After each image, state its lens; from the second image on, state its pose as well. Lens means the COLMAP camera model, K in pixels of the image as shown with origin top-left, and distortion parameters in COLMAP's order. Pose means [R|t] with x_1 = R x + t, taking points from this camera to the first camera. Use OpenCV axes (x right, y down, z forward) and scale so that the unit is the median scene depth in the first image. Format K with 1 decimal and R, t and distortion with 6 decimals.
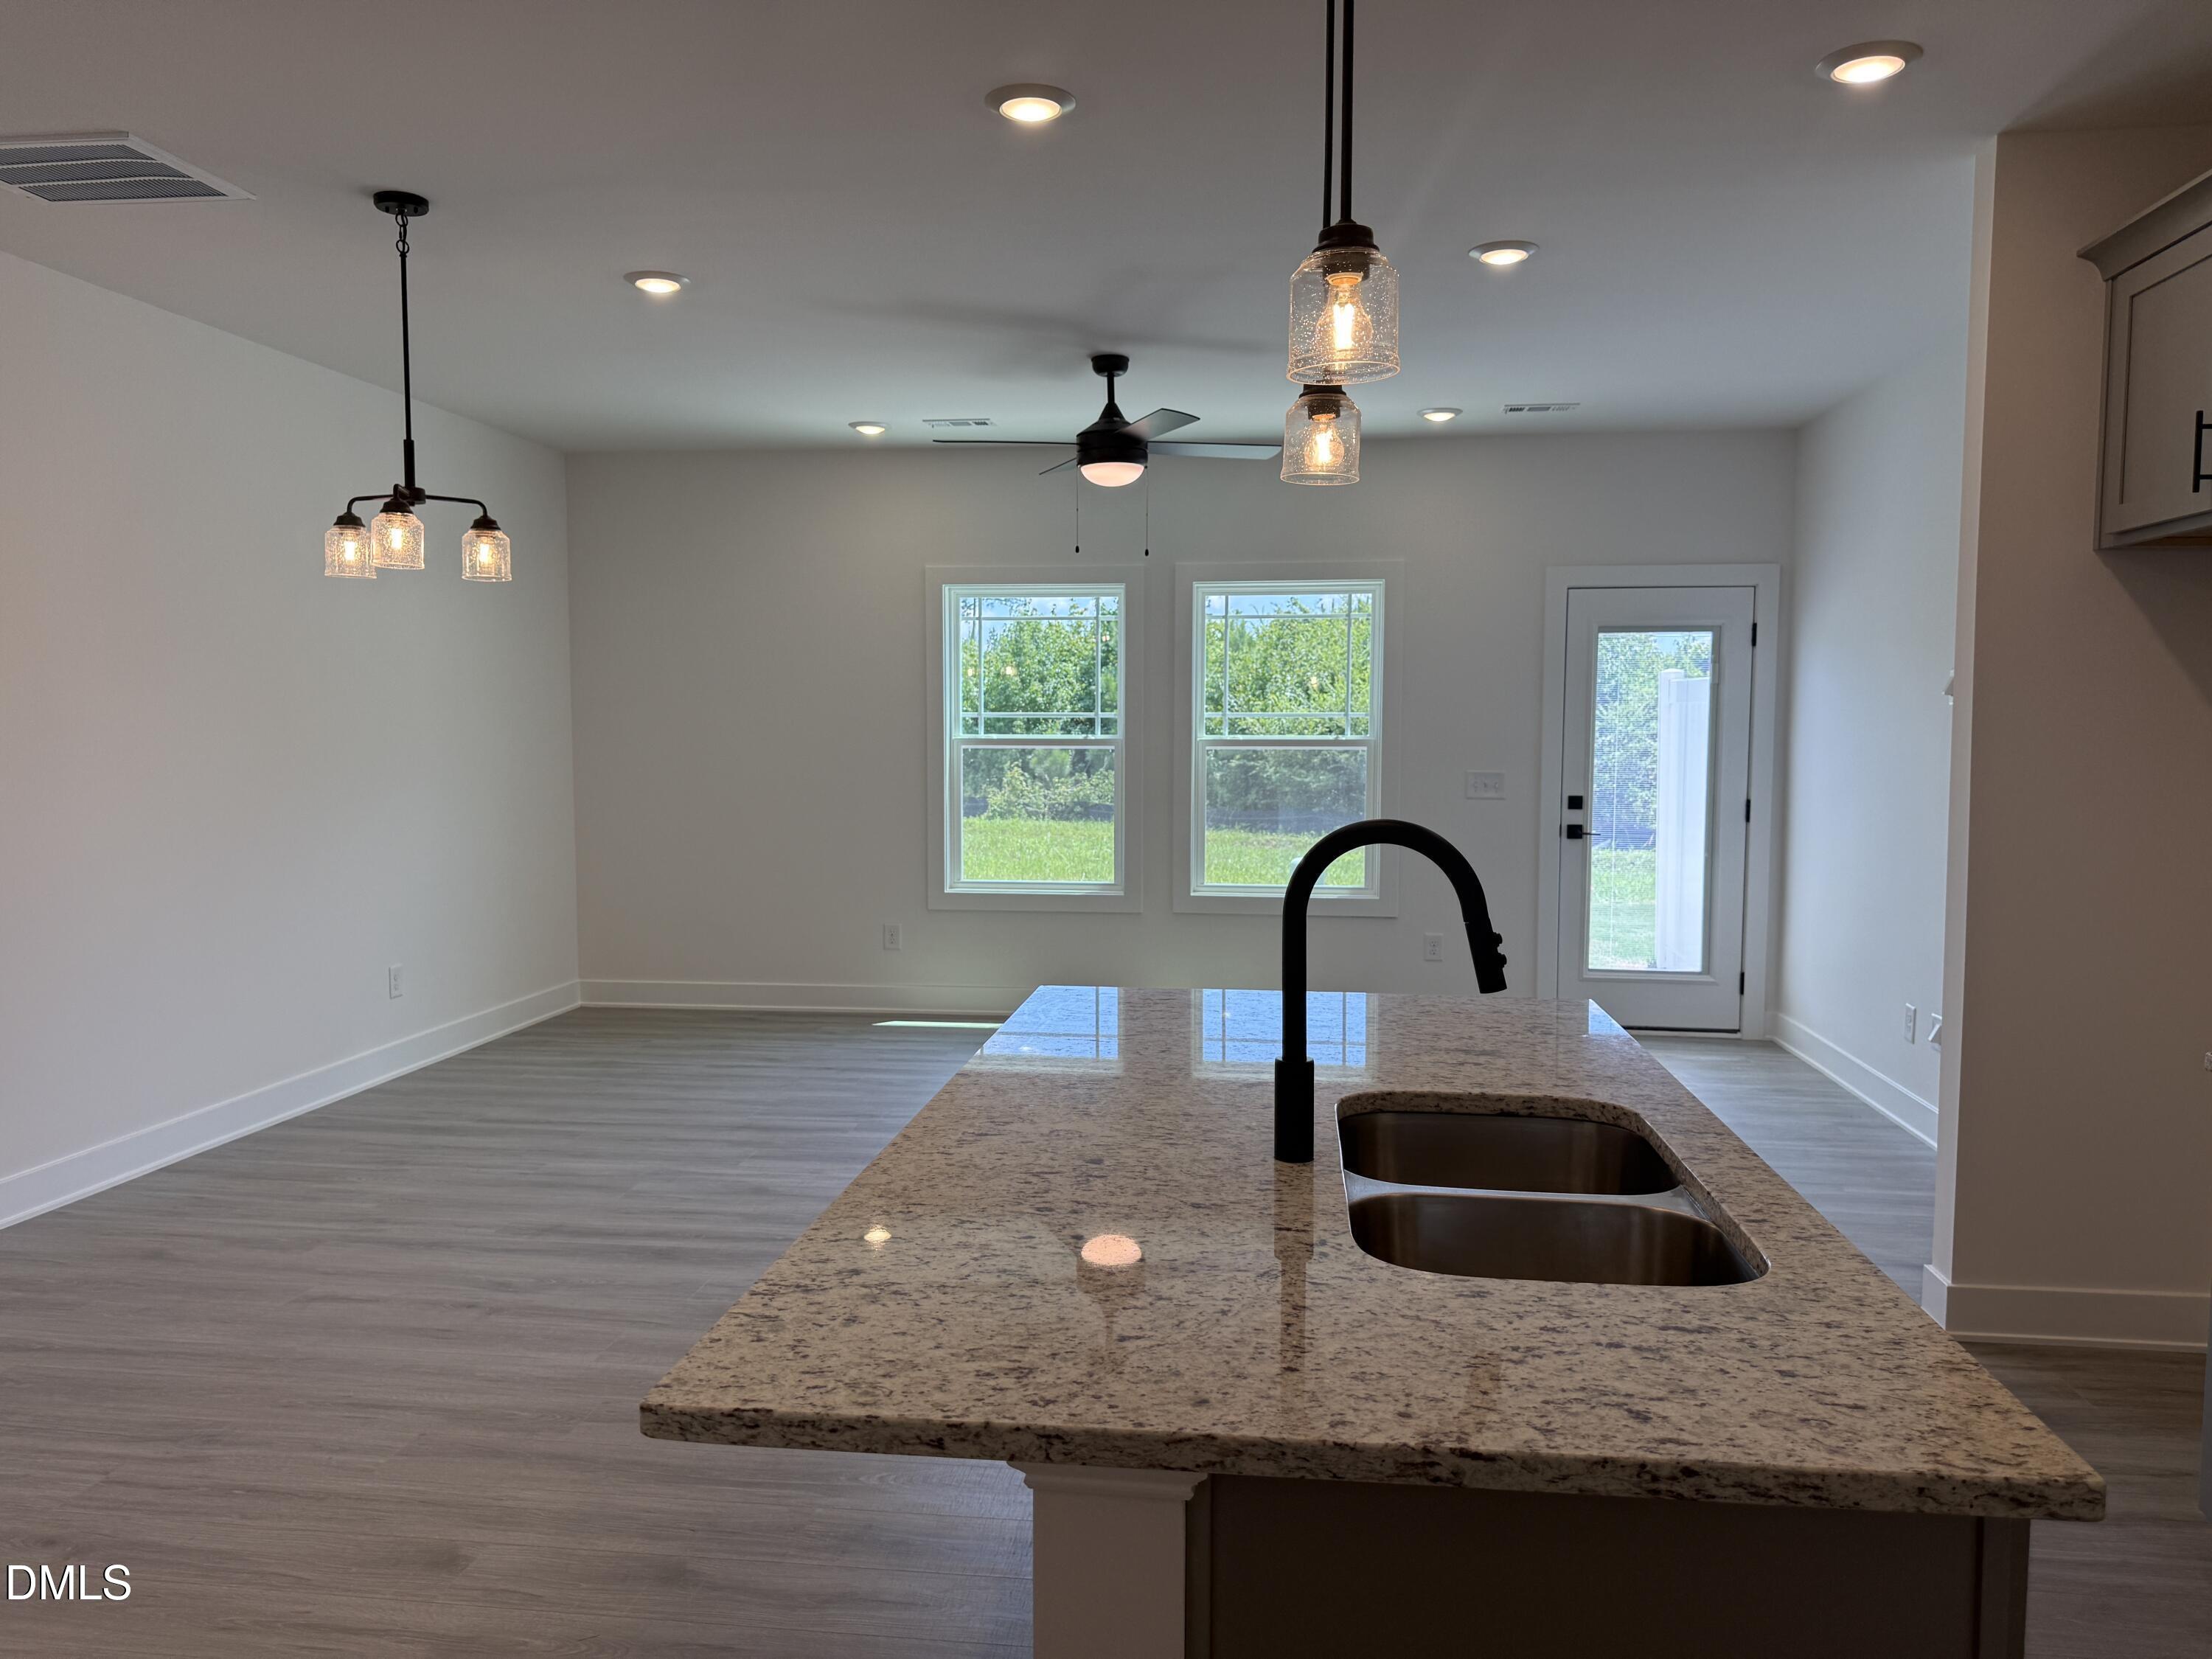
lens RADIAL K [[1566.1, 0, 1106.0], [0, 1566.1, 829.5], [0, 0, 1]] dist [0.001532, -0.001617]
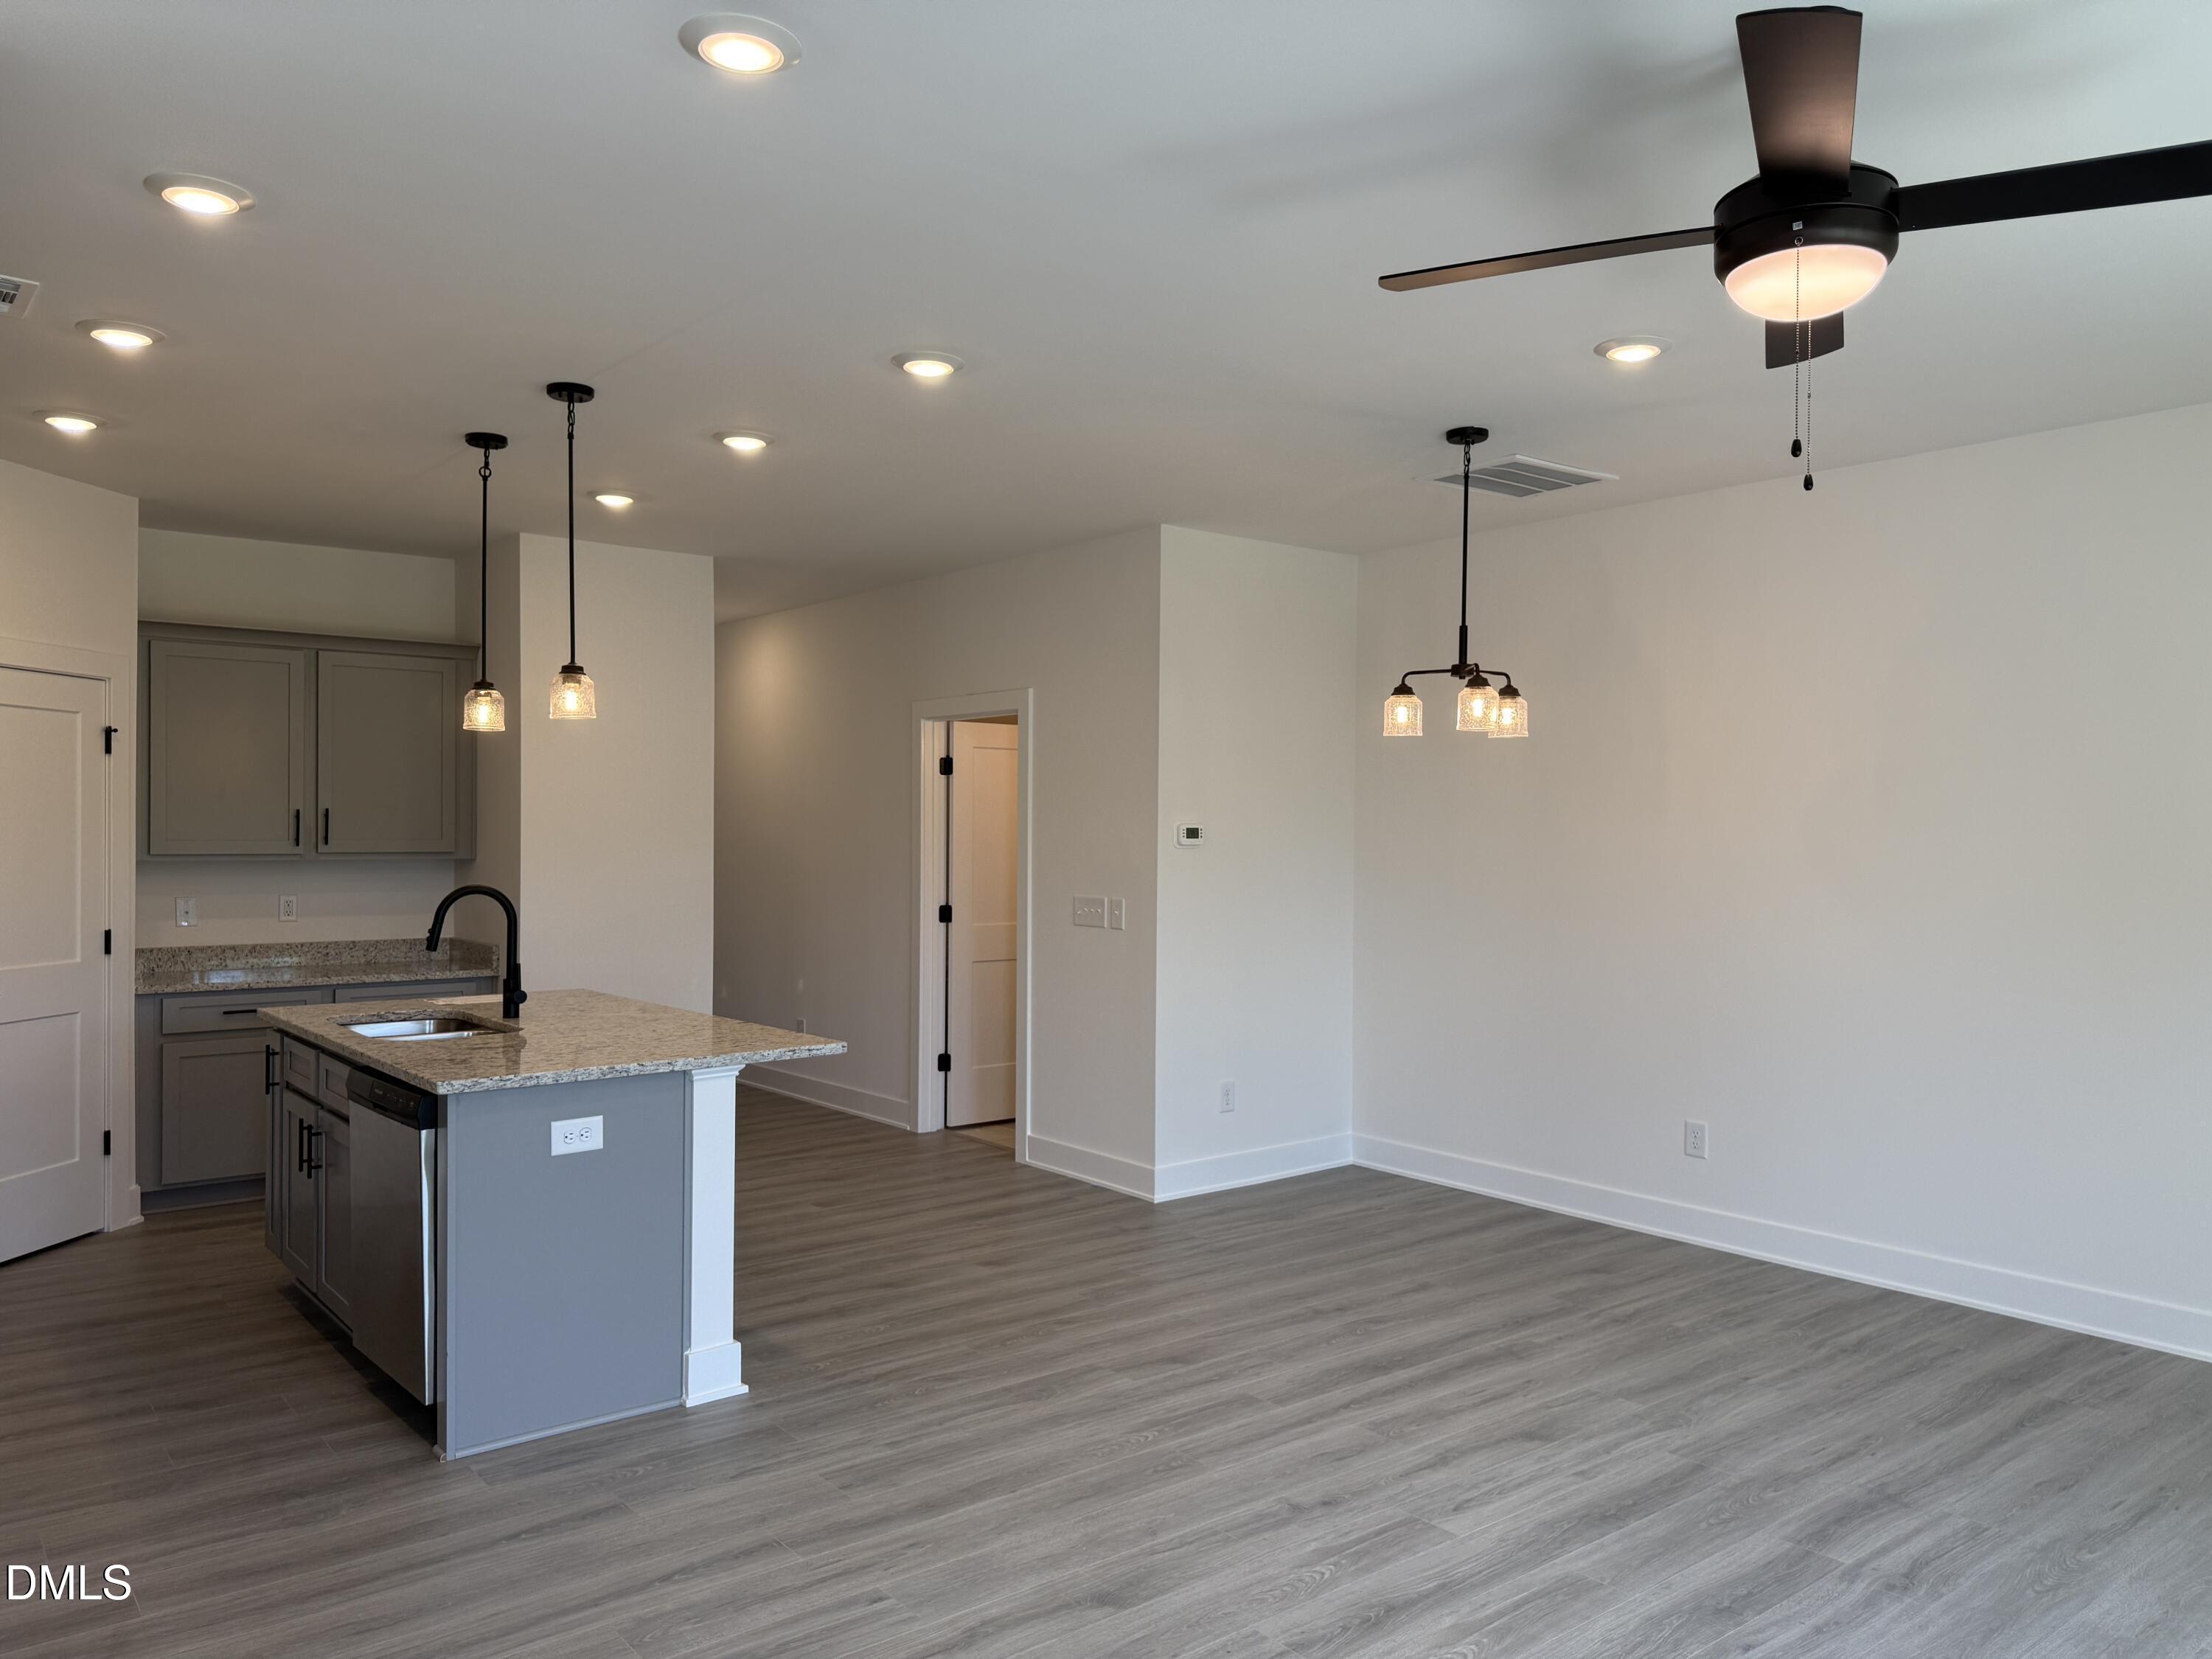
lens RADIAL K [[1566.1, 0, 1106.0], [0, 1566.1, 829.5], [0, 0, 1]] dist [0.001532, -0.001617]
pose [[-0.699424, -0.009227, -0.714647, 0.595520], [-0.055685, 0.997581, 0.041619, -0.119621], [0.712534, 0.068904, -0.698246, 1.591180]]
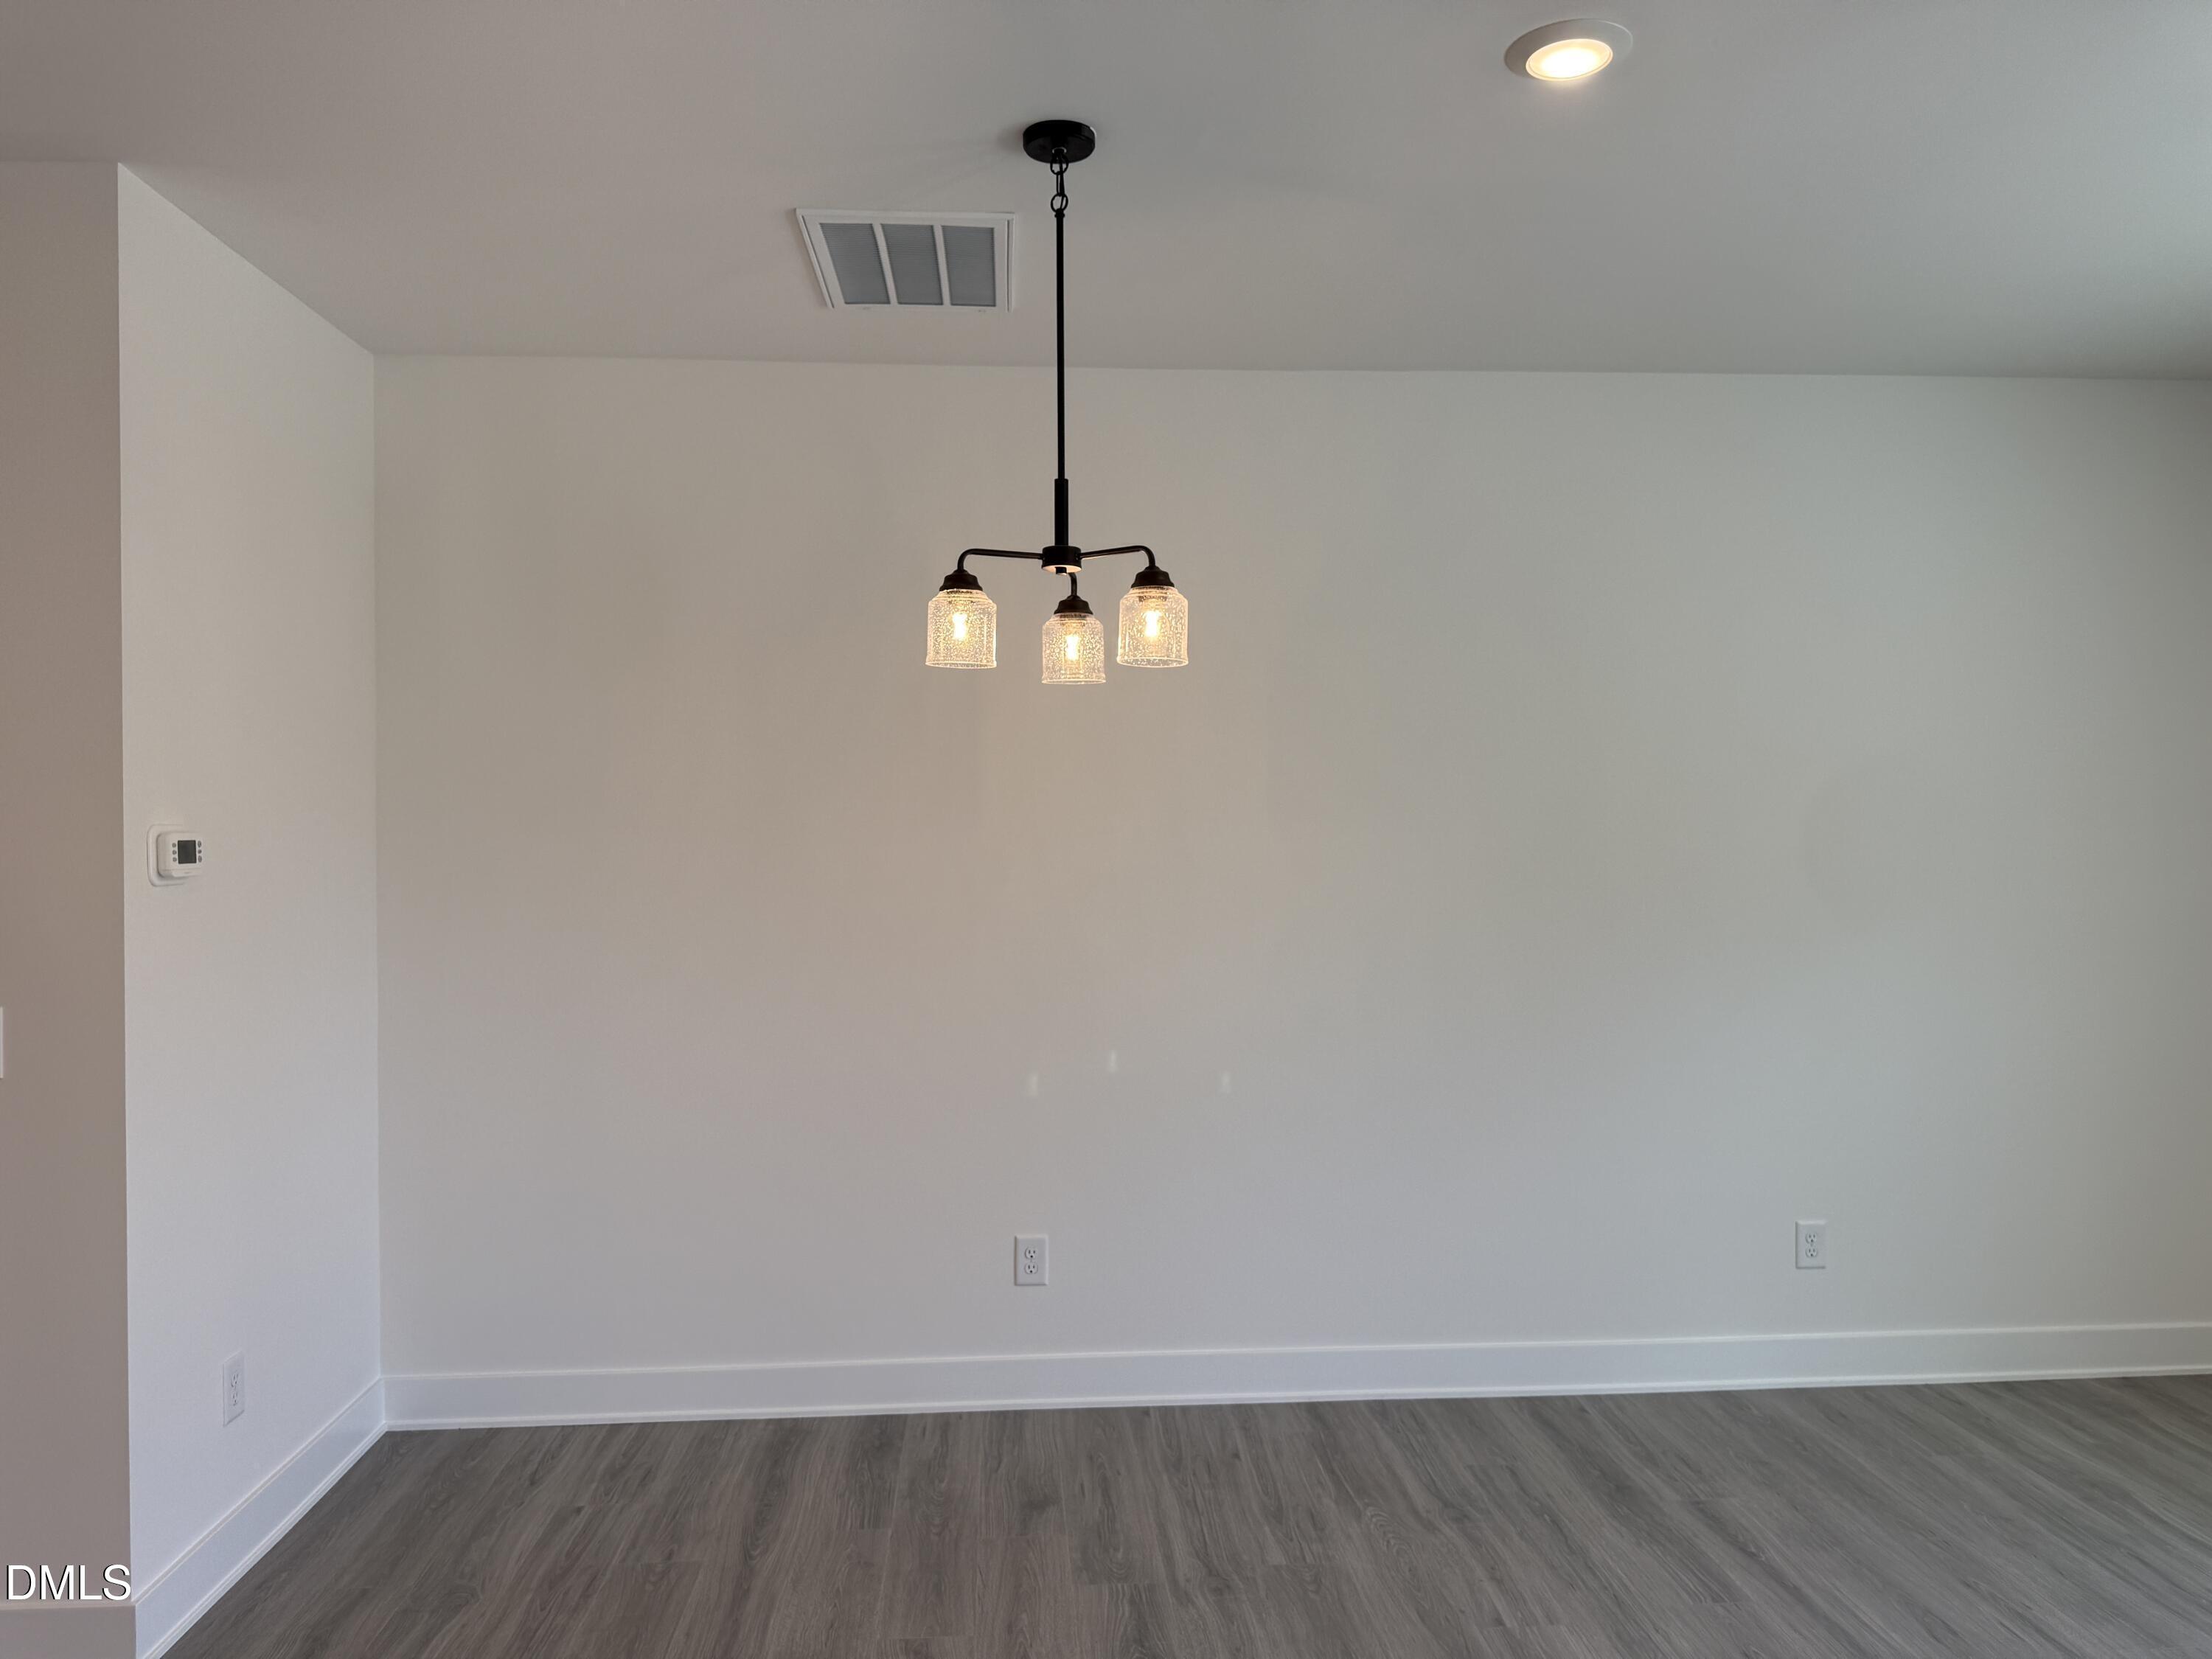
lens RADIAL K [[1585.8, 0, 1107.0], [0, 1585.8, 846.0], [0, 0, 1]] dist [0.118560, -0.198273]
pose [[0.192270, 0.005869, -0.981325, 0.246961], [-0.057251, 0.998346, -0.005247, -0.079447], [0.979671, 0.057191, 0.192288, 0.855438]]
